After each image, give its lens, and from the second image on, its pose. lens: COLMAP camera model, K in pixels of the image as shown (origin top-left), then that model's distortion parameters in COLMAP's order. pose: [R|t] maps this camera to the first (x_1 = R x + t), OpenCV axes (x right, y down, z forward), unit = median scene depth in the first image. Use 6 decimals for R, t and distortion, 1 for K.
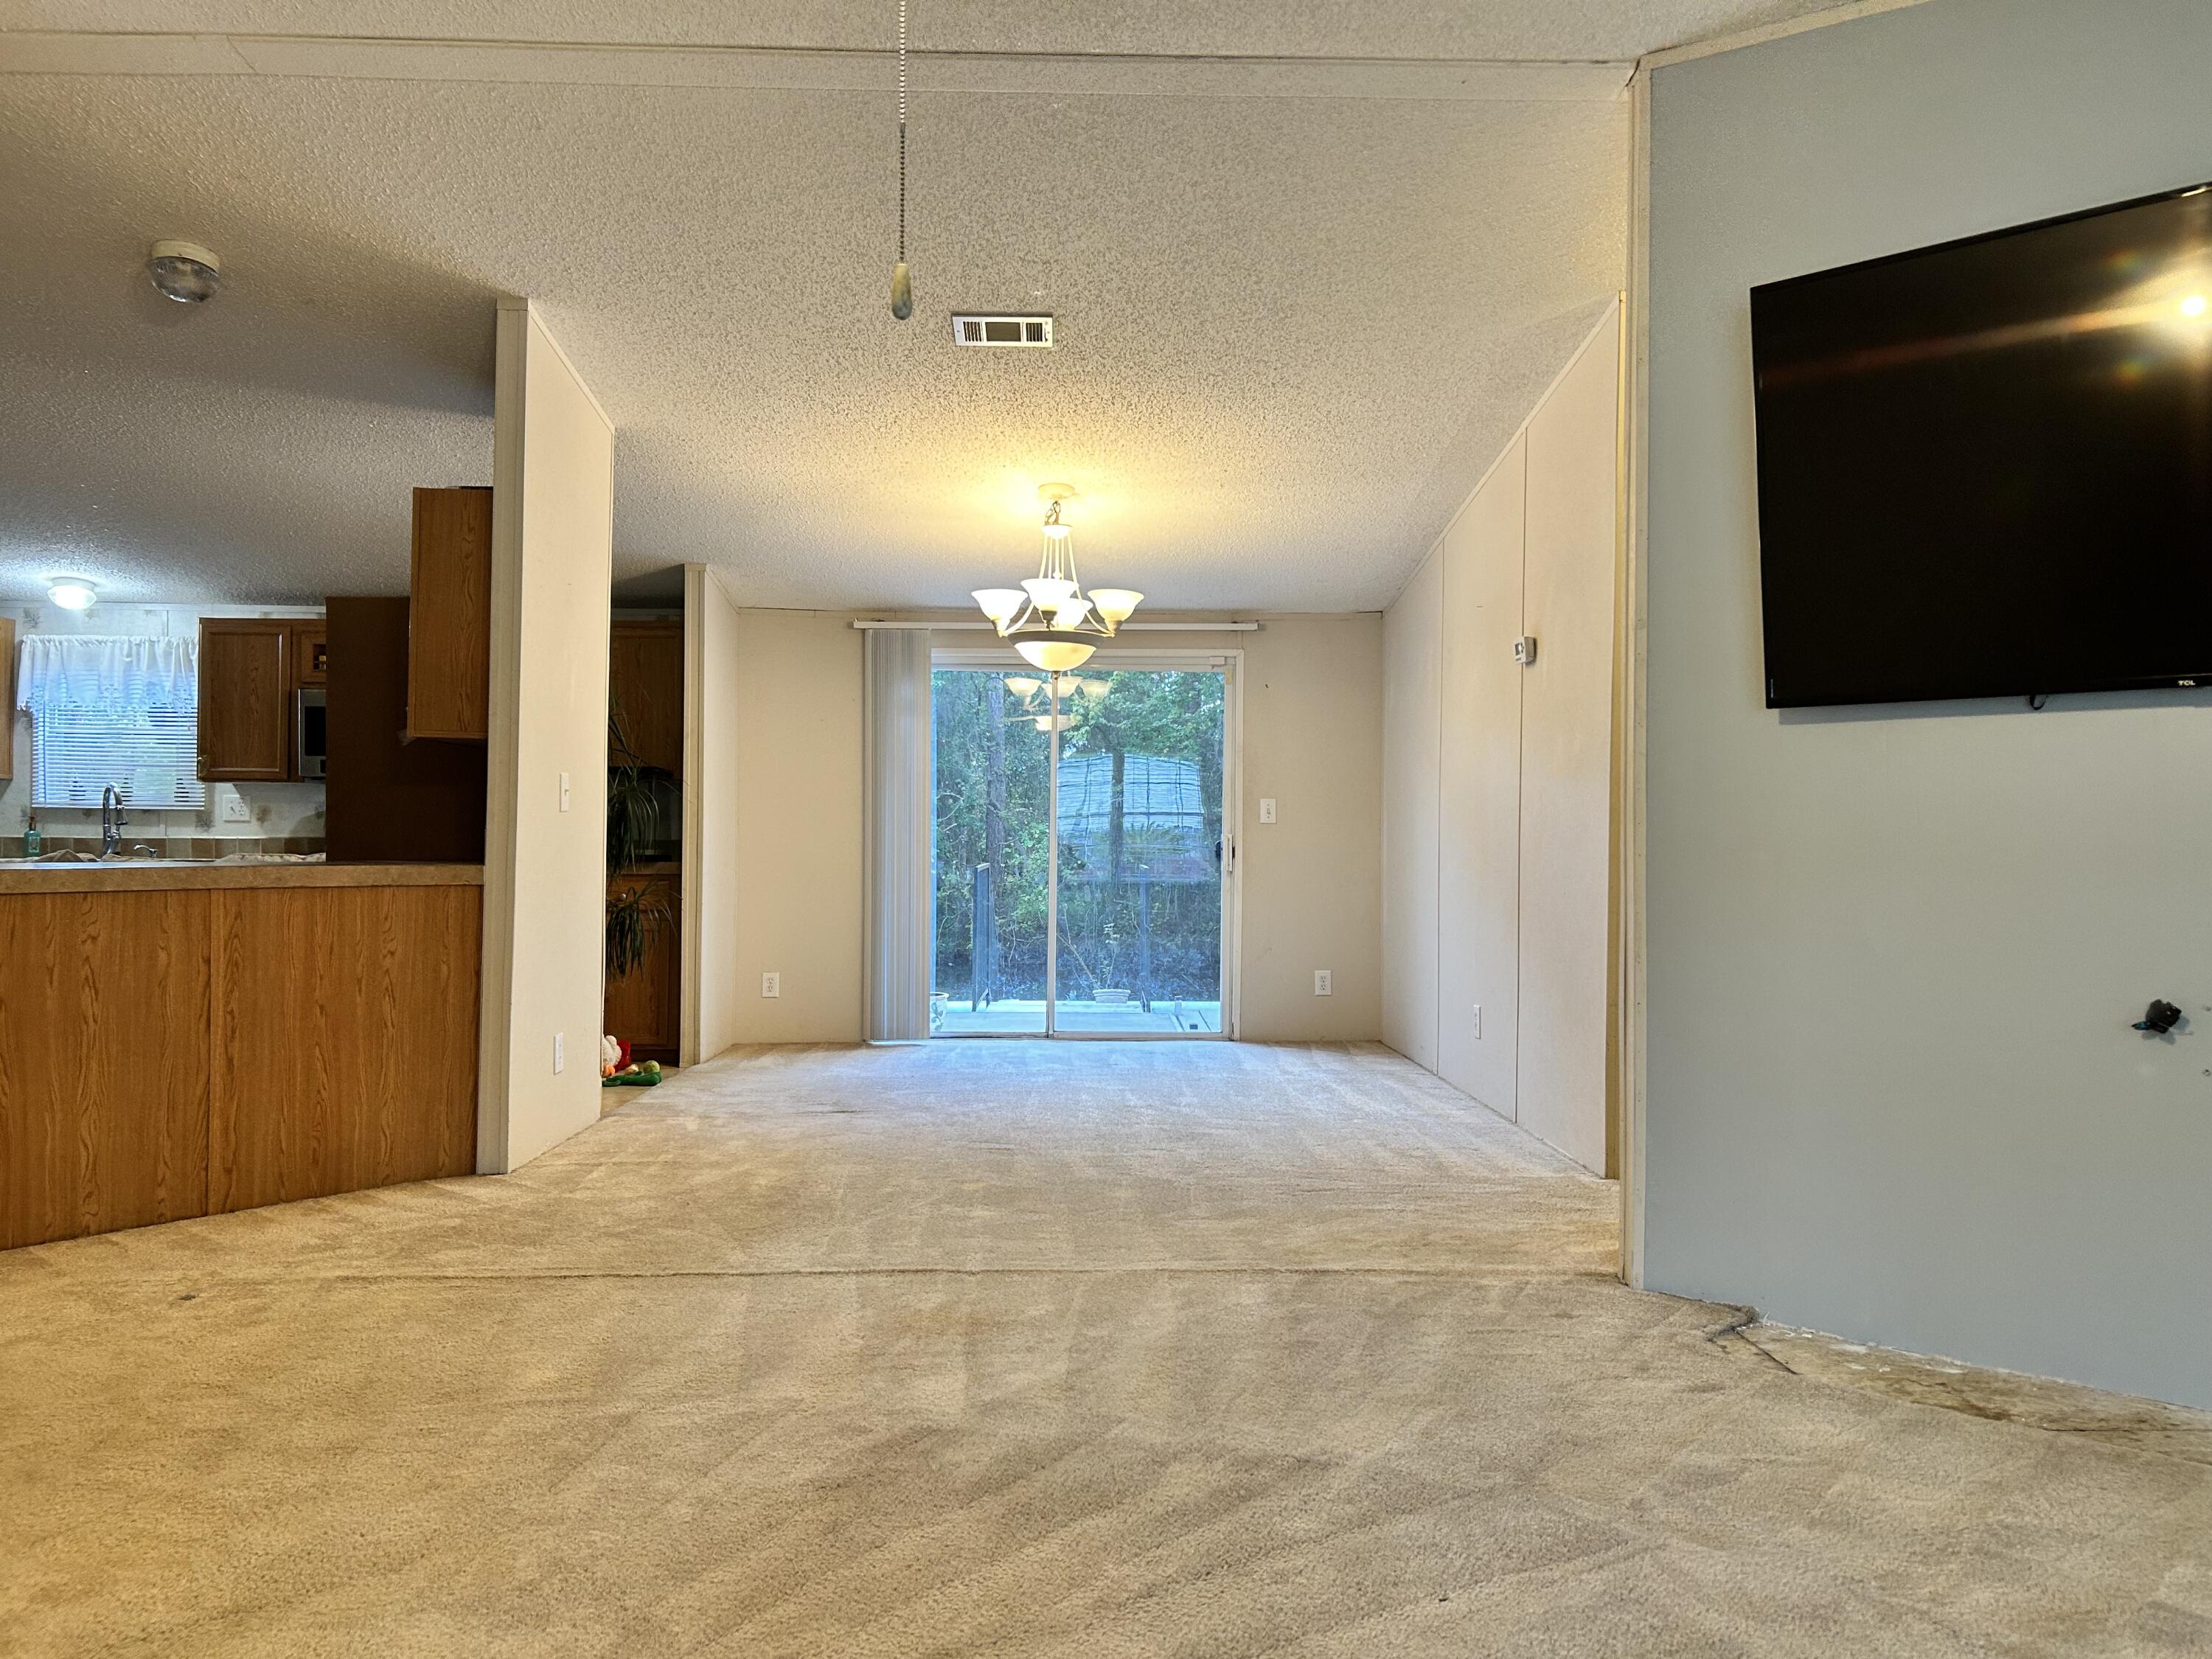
lens RADIAL K [[1649.0, 0, 1113.4], [0, 1649.0, 833.7], [0, 0, 1]] dist [0.019918, -0.002676]
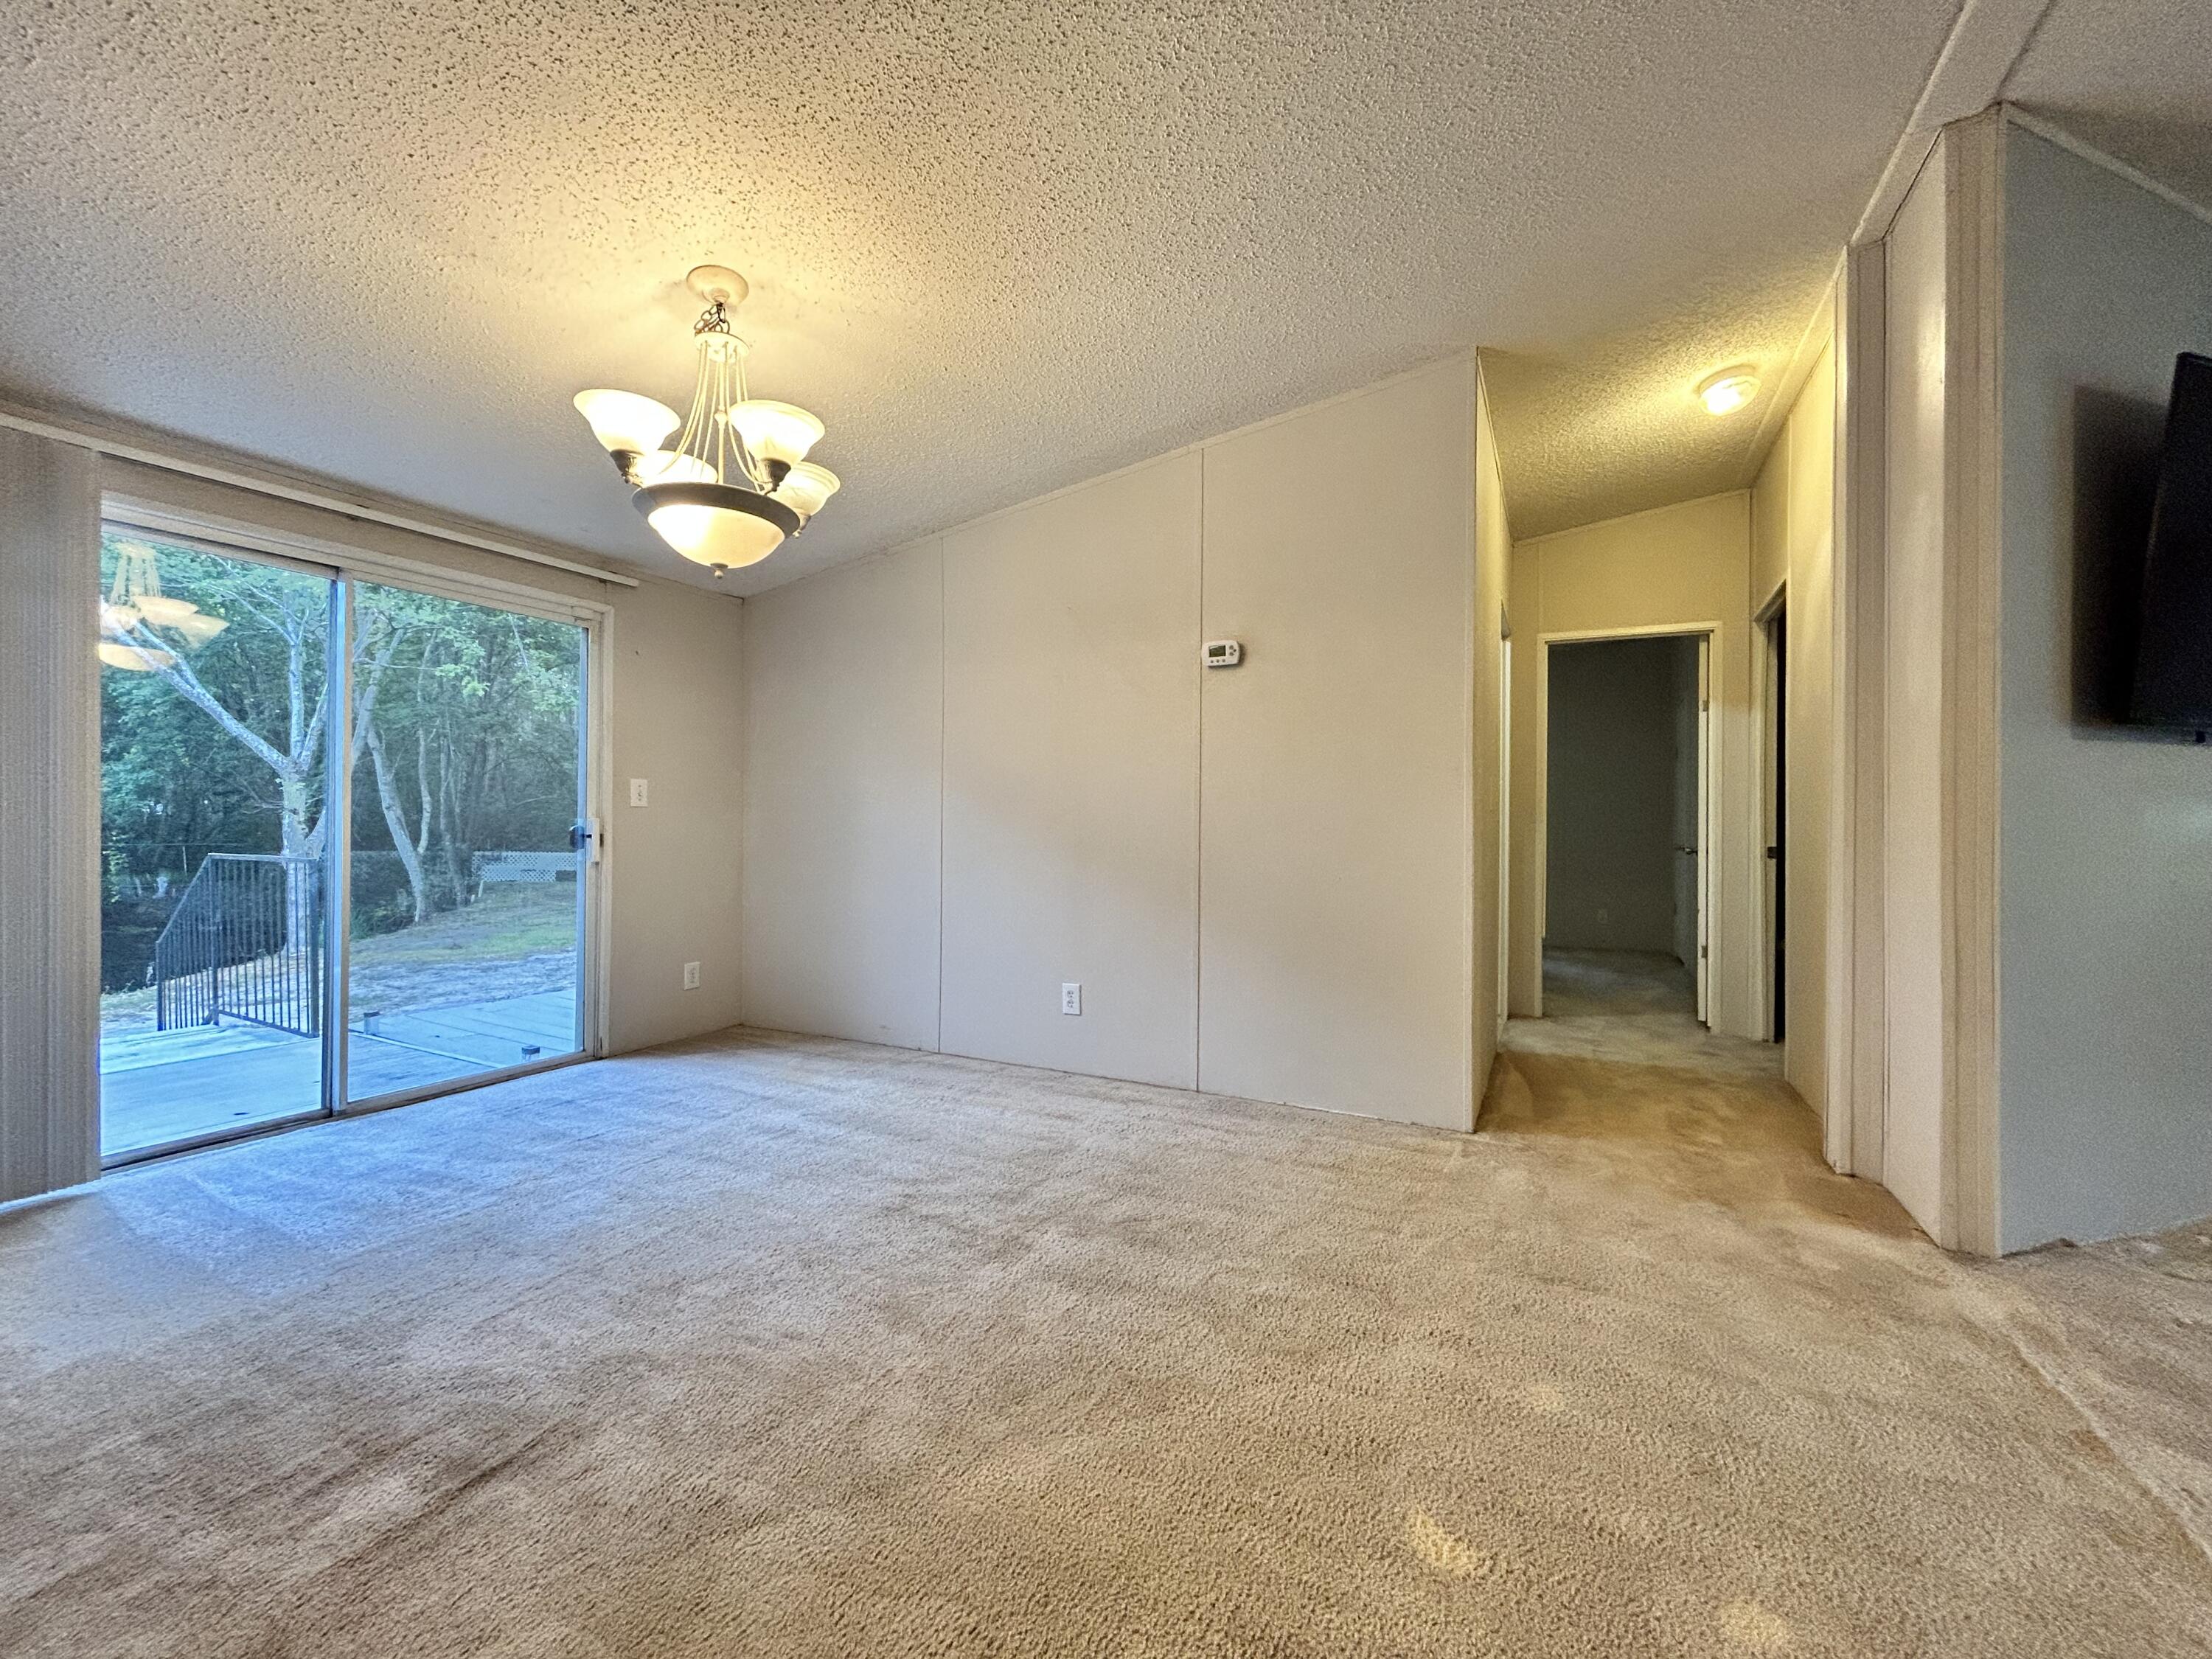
lens RADIAL K [[894.0, 0, 1102.8], [0, 894.0, 818.8], [0, 0, 1]] dist [-0.005759, 0.002171]
pose [[0.491093, 0.000605, 0.871107, -0.328521], [-0.006483, 0.999975, 0.002960, -0.004554], [-0.871083, -0.007101, 0.491085, 0.866860]]
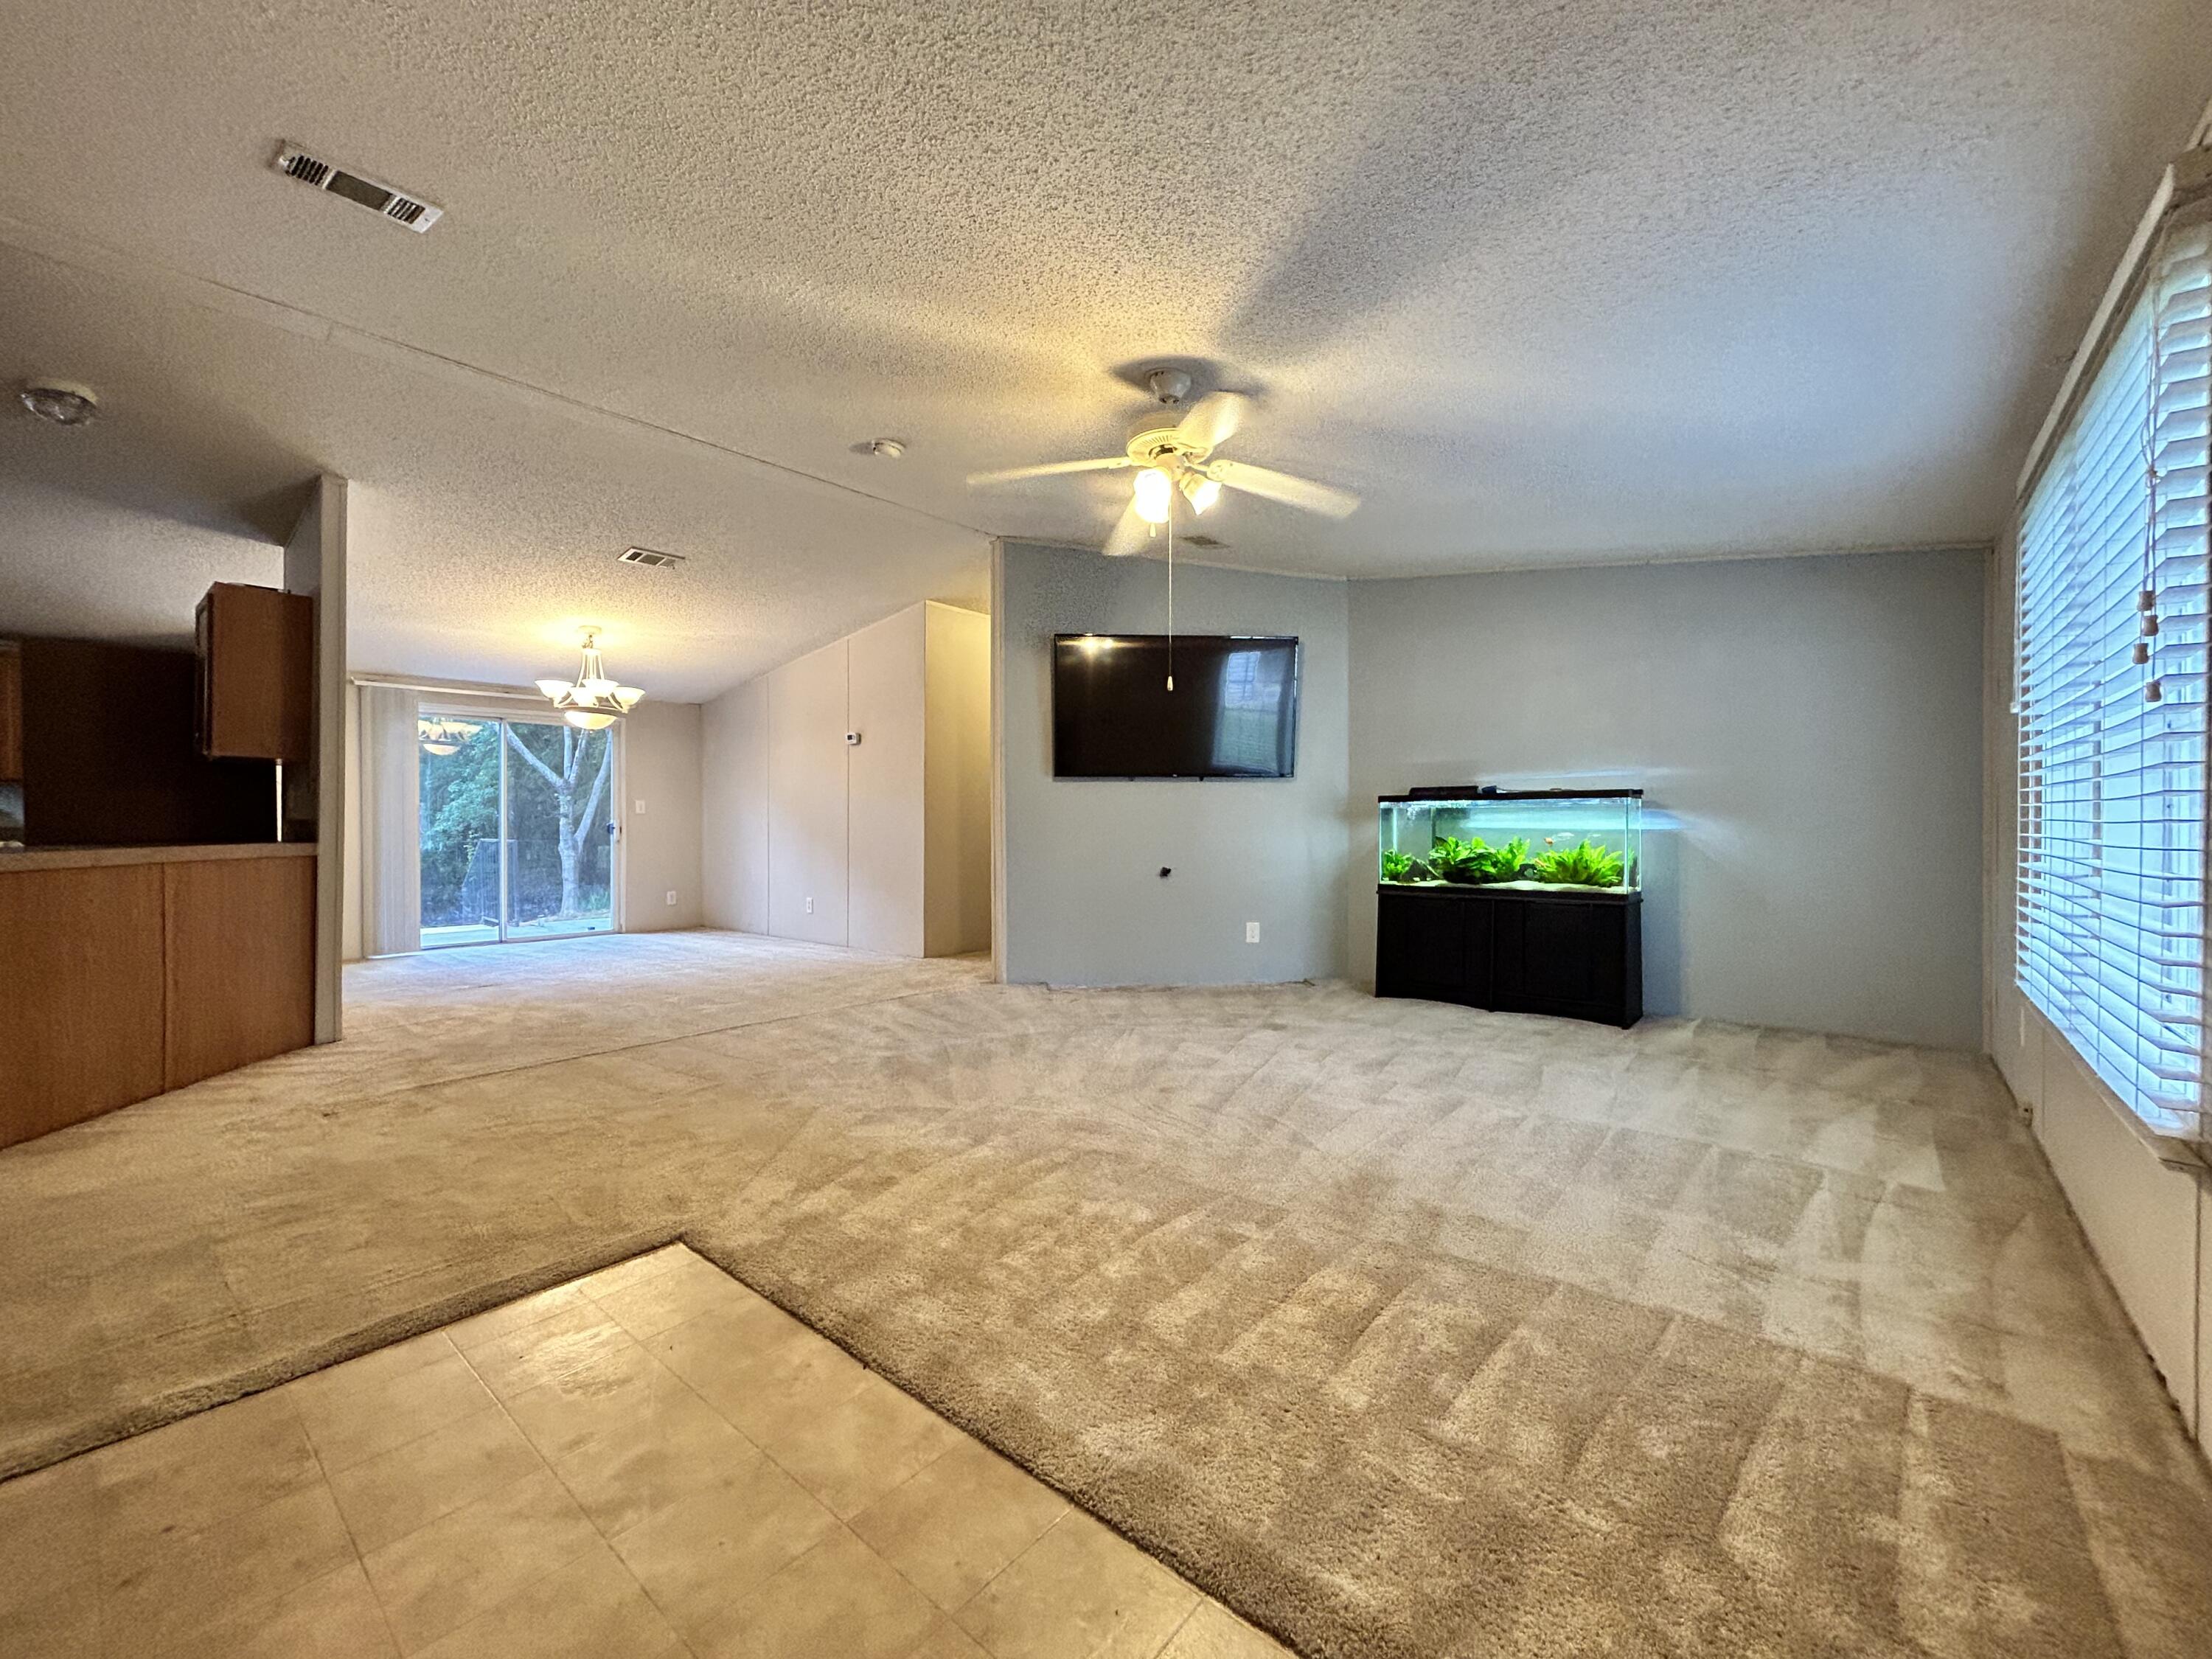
lens RADIAL K [[894.0, 0, 1095.6], [0, 894.0, 823.1], [0, 0, 1]] dist [-0.005759, 0.002171]
pose [[0.678629, -0.008304, 0.734434, -0.470687], [0.003590, 0.999962, 0.007989, -0.003025], [-0.734472, -0.002785, 0.678633, -0.082588]]
